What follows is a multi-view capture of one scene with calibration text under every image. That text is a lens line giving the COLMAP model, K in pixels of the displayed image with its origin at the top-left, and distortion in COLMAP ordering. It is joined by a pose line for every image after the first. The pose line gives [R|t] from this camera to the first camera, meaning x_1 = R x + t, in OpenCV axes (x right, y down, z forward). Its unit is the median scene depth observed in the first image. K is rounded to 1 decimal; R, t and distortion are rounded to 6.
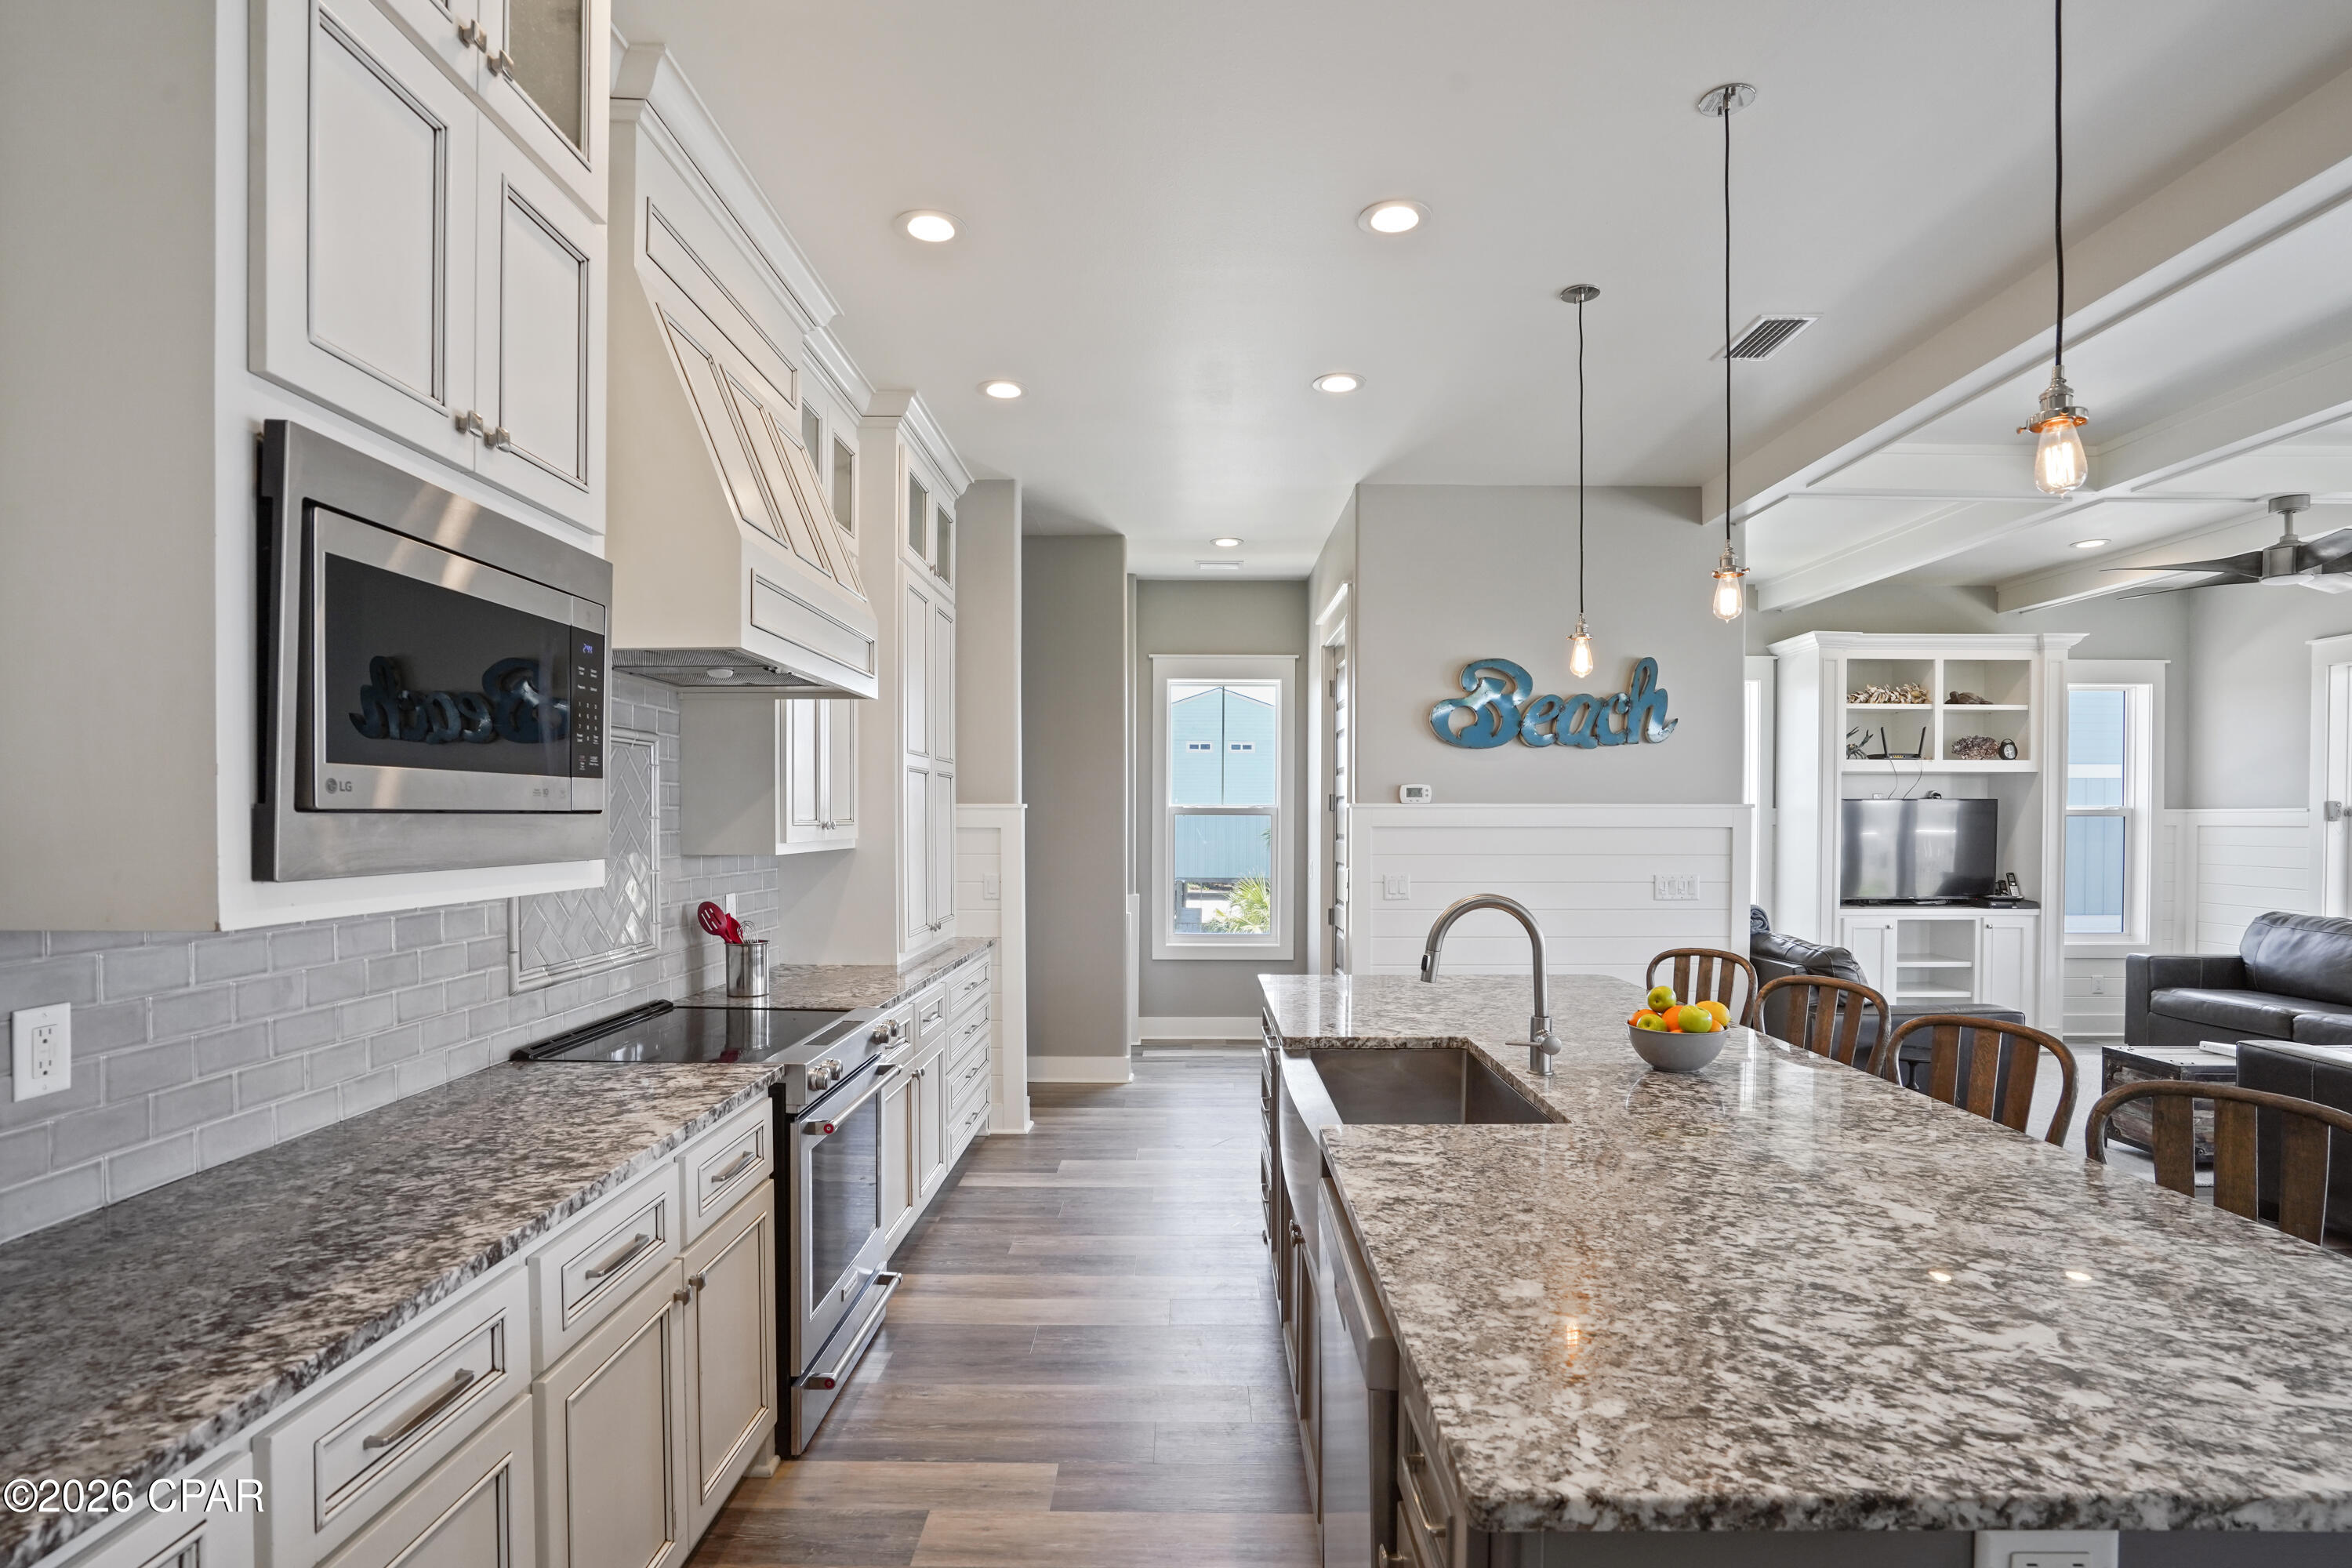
lens RADIAL K [[1169.0, 0, 1231.8], [0, 1169.0, 832.1], [0, 0, 1]] dist [0.011526, 0.000499]
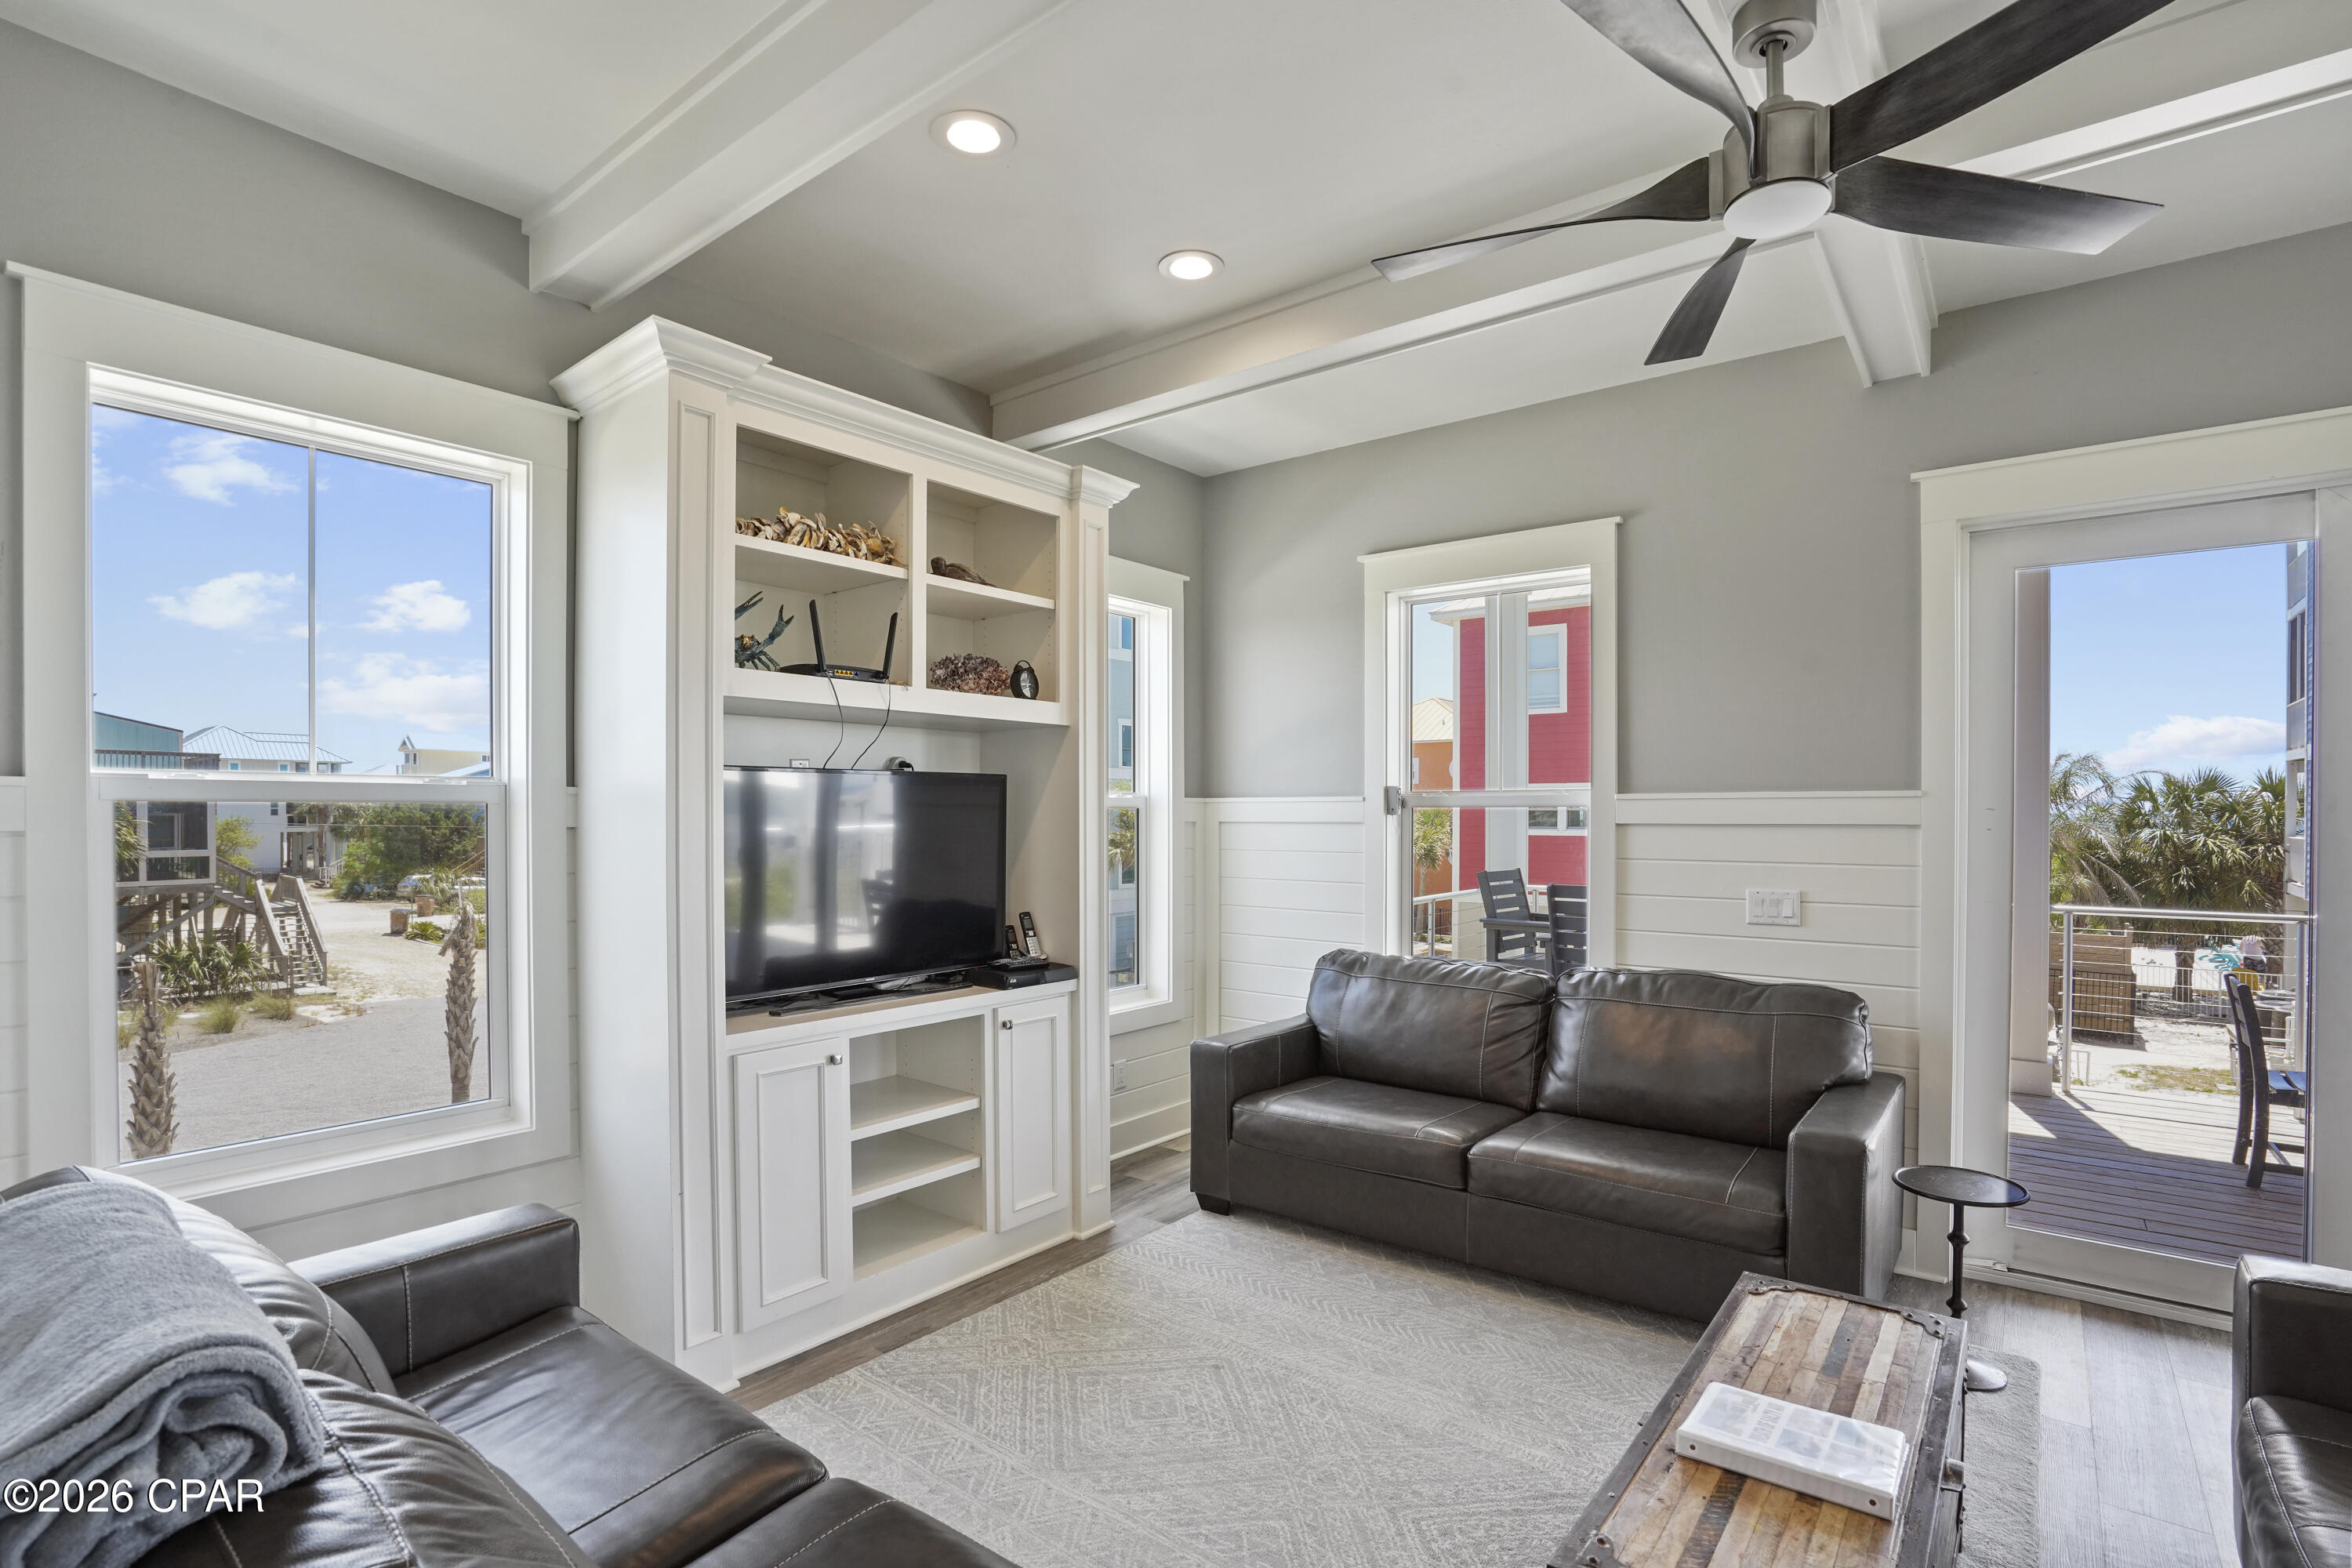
lens RADIAL K [[1107.0, 0, 1182.0], [0, 1107.0, 840.4], [0, 0, 1]] dist [-0.065224, 0.000295]
pose [[0.650965, -0.022087, 0.758786, 0.334664], [0.009957, 0.999739, 0.020559, -0.008373], [-0.759042, -0.005828, 0.651015, 0.633115]]
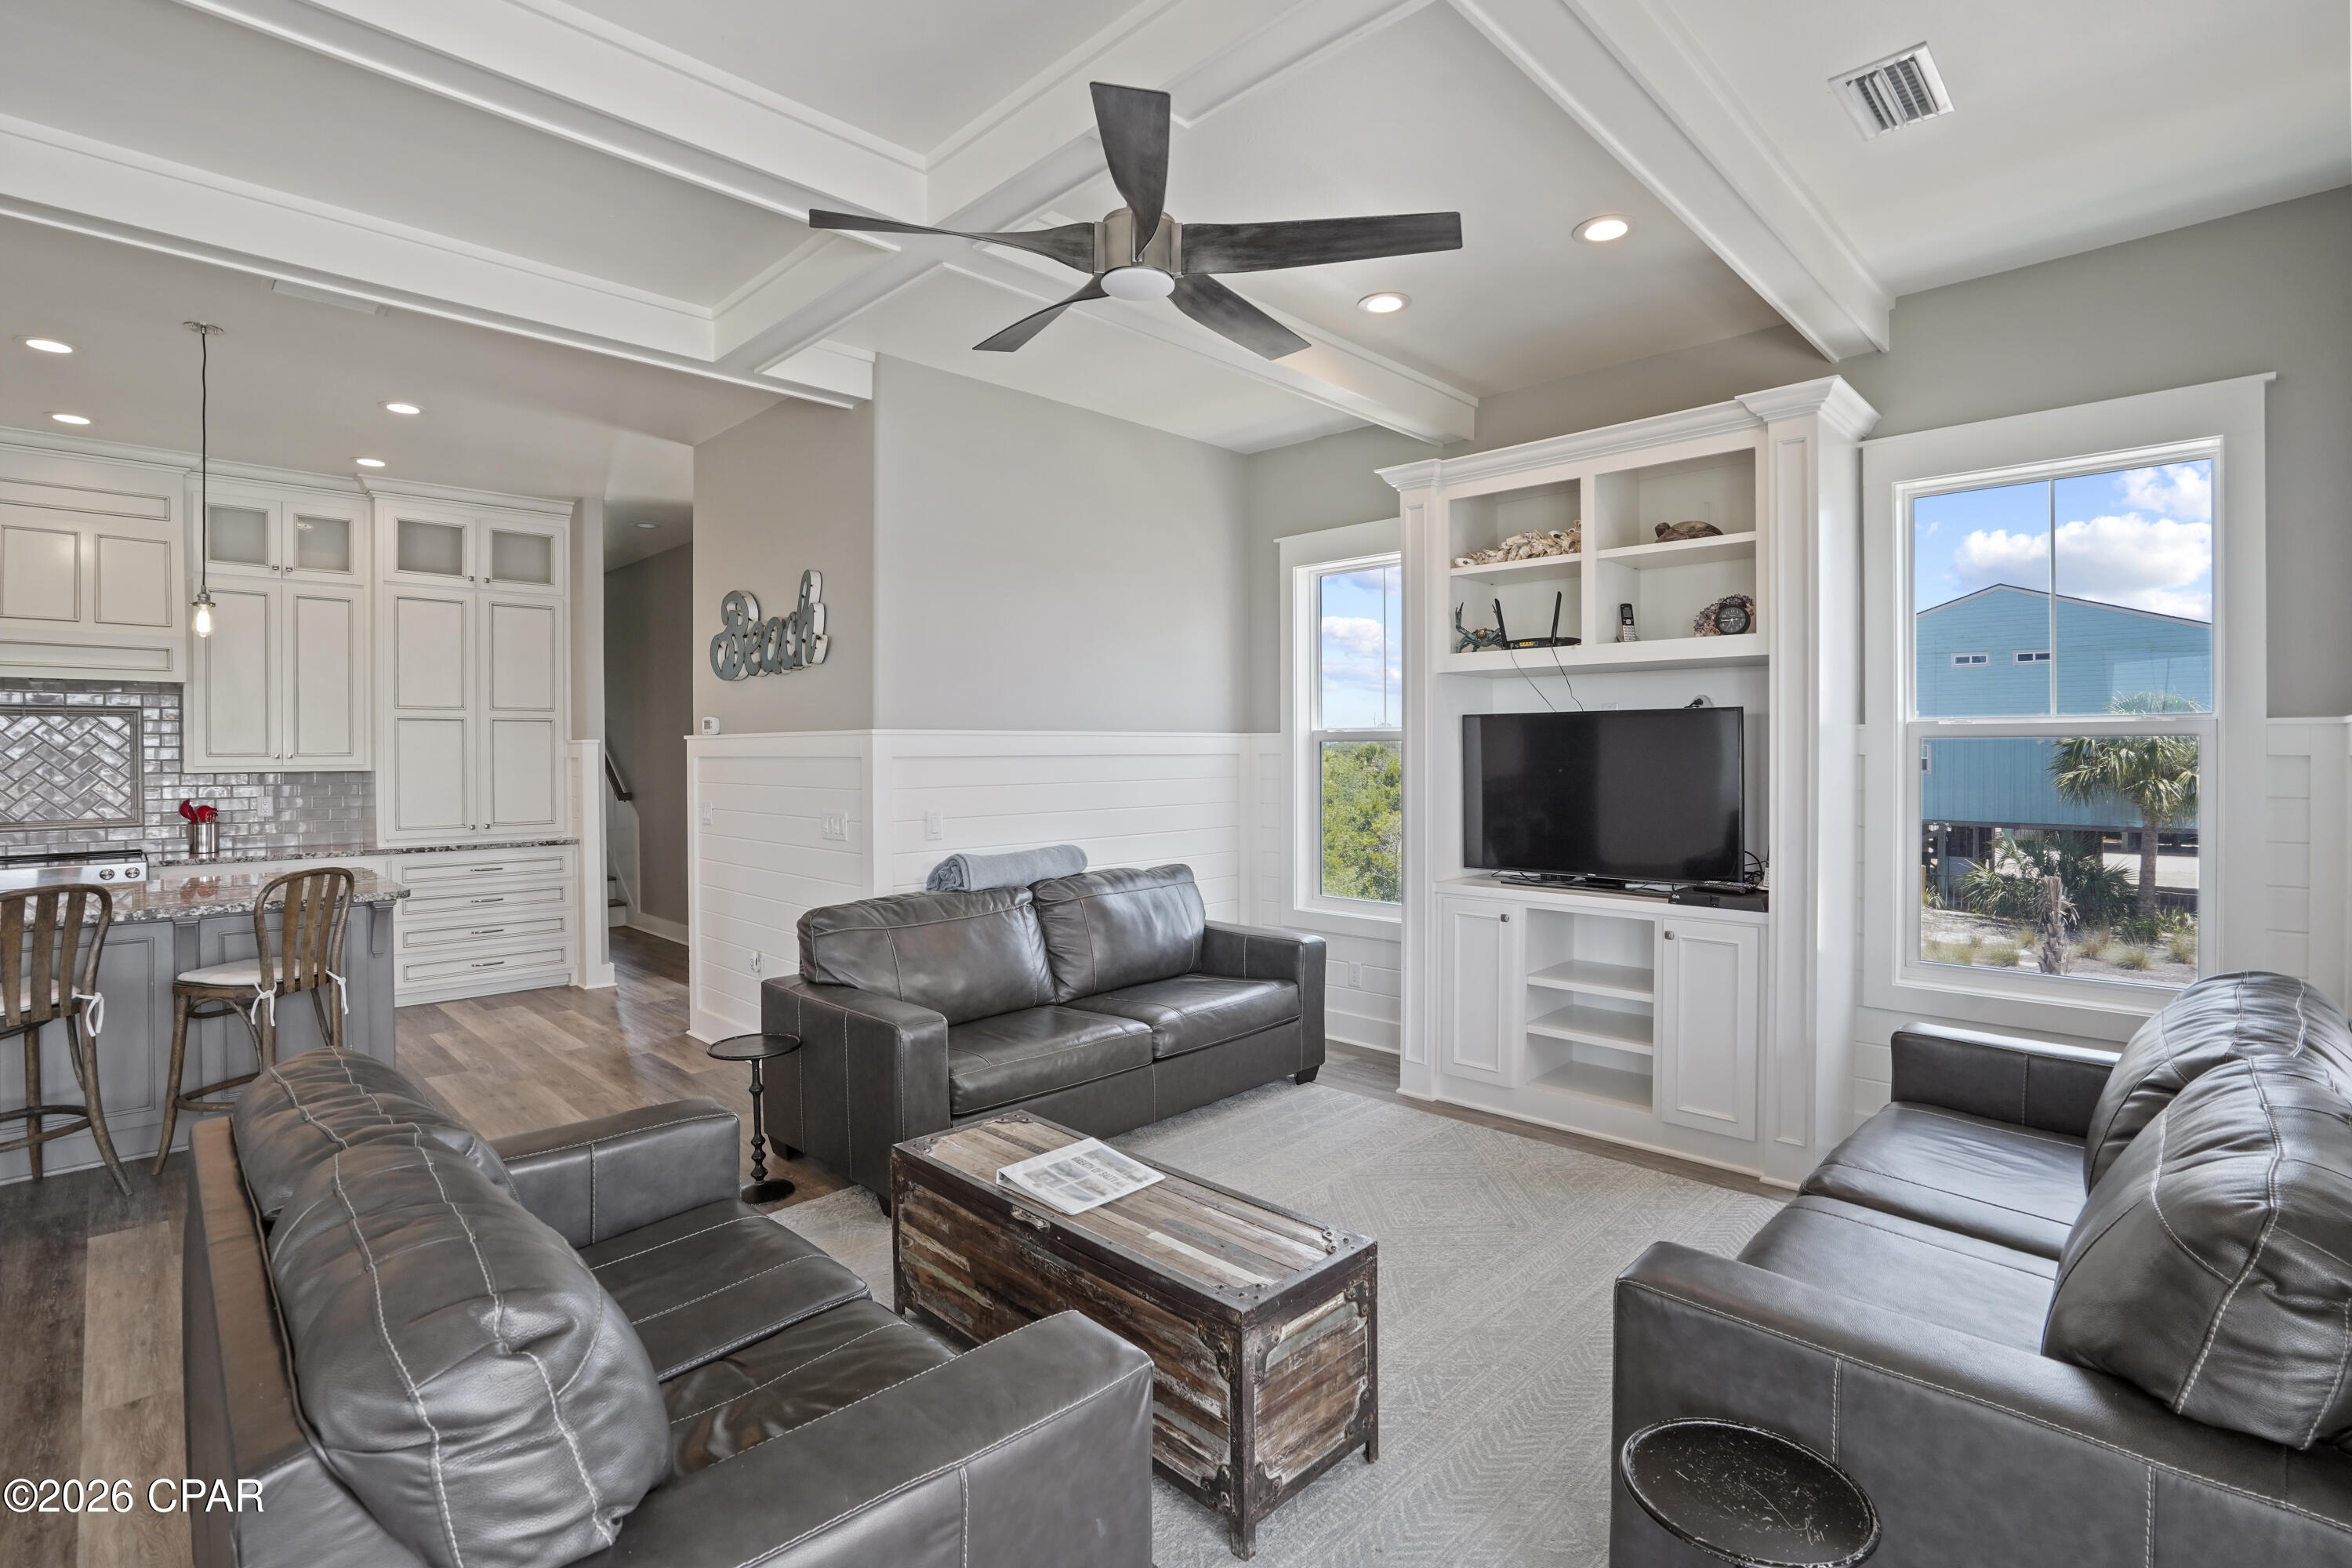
lens RADIAL K [[1129.8, 0, 1175.0], [0, 1129.8, 754.9], [0, 0, 1]] dist [-0.013587, 0.000487]
pose [[0.669983, -0.000521, -0.742376, 0.887028], [-0.003829, 0.999984, -0.004158, -0.002652], [0.742366, 0.005628, 0.669971, 0.463112]]
